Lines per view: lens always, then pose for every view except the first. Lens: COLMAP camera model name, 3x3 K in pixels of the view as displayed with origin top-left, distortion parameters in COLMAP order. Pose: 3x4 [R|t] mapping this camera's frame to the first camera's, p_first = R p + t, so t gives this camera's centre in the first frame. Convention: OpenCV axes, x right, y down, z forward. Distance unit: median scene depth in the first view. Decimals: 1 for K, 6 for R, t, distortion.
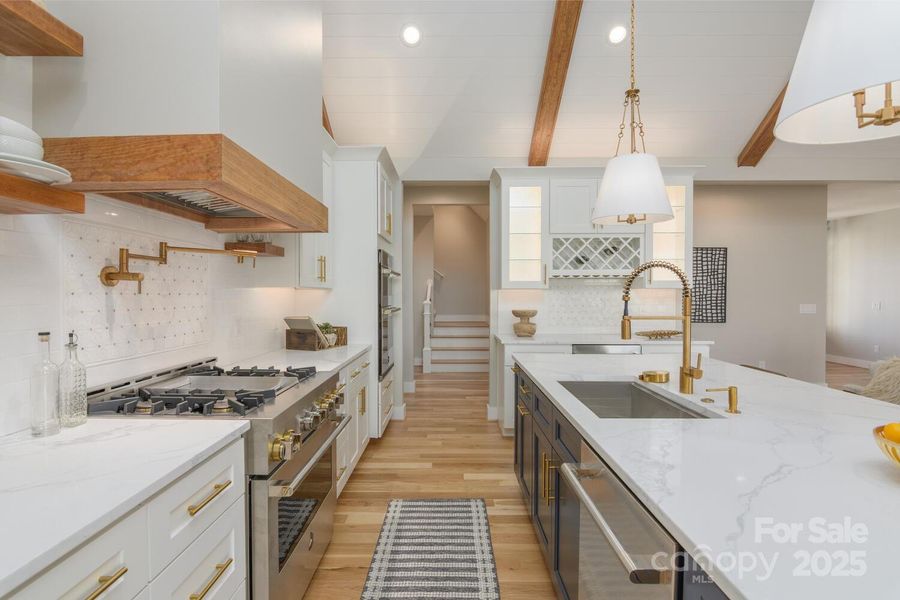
lens RADIAL K [[447.4, 0, 450.0], [0, 447.4, 300.0], [0, 0, 1]] dist [0.025515, 0.000093]
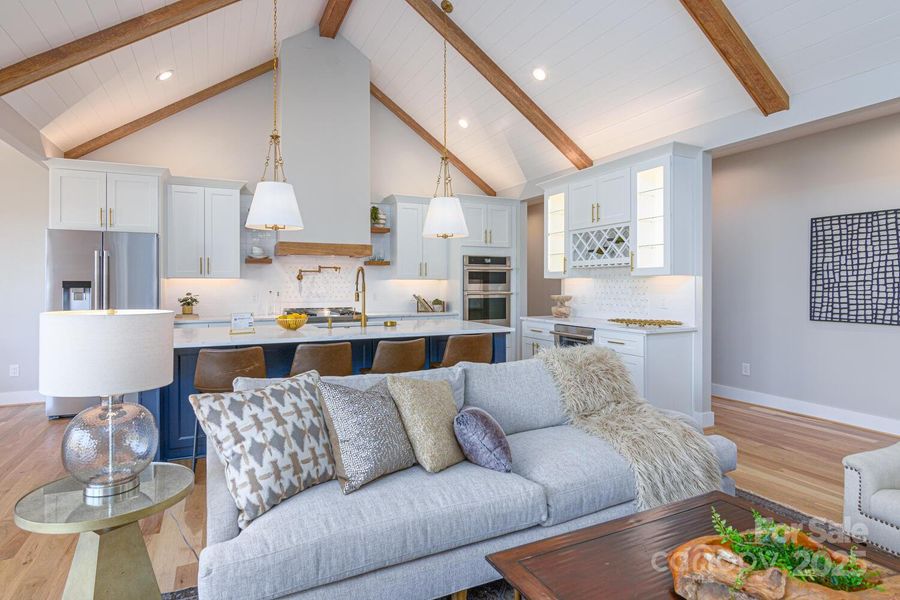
lens RADIAL K [[481.1, 0, 448.7], [0, 481.1, 294.3], [0, 0, 1]] dist [-0.023524, 0.000066]
pose [[0.435233, 0.017025, -0.900157, 1.217641], [-0.012632, 0.999838, 0.012802, 0.006233], [0.900229, 0.005799, 0.435377, 0.166330]]
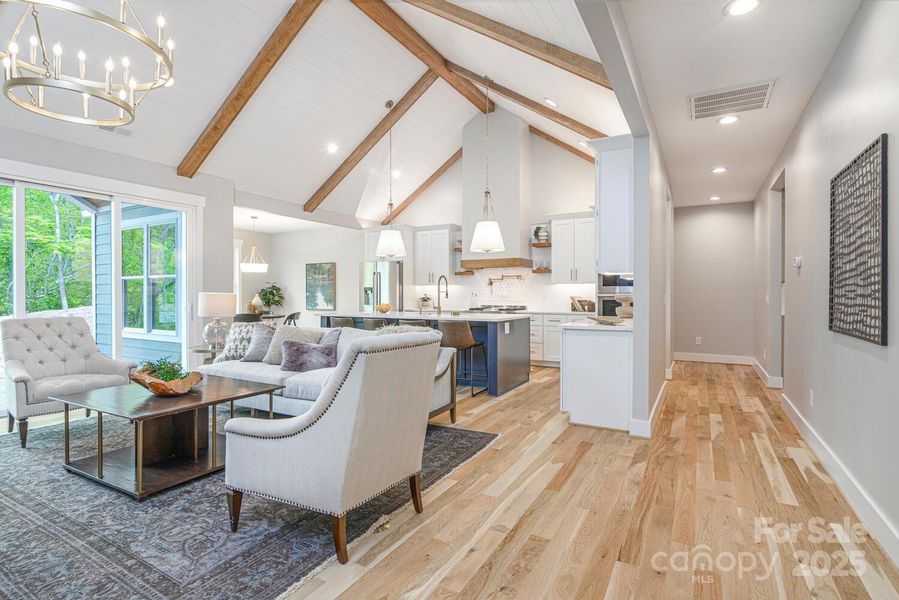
lens RADIAL K [[446.9, 0, 449.5], [0, 446.9, 300.0], [0, 0, 1]] dist [0.025515, 0.000093]
pose [[-0.489921, 0.011140, -0.871696, 1.485903], [-0.010899, 0.999762, 0.018902, 0.015281], [0.871699, 0.018761, -0.489683, 1.190288]]
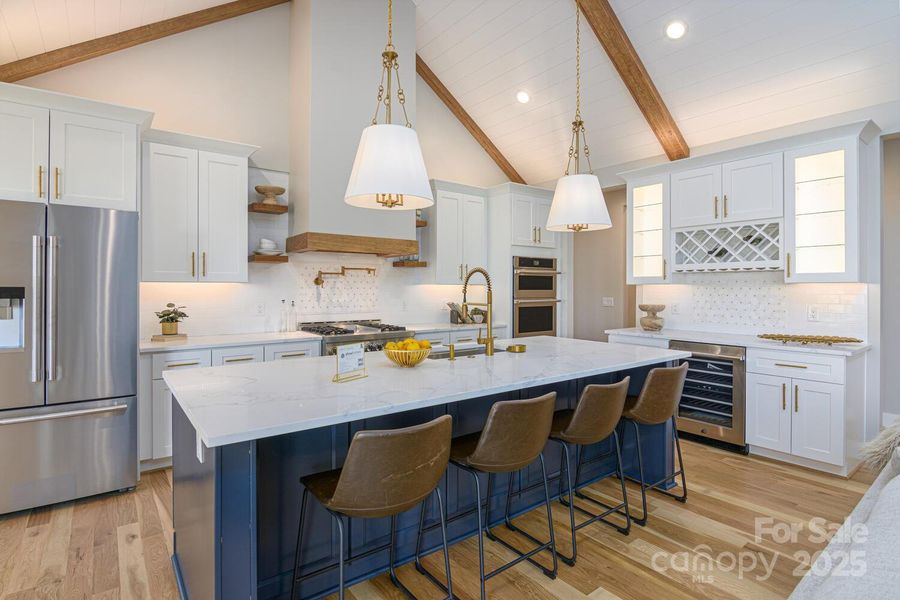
lens RADIAL K [[451.9, 0, 444.5], [0, 451.9, 293.4], [0, 0, 1]] dist [-0.018076, -0.000713]
pose [[0.600484, 0.011002, -0.799561, 0.716070], [-0.013717, 0.999900, 0.003457, -0.000655], [0.799519, 0.008892, 0.600575, 0.000596]]
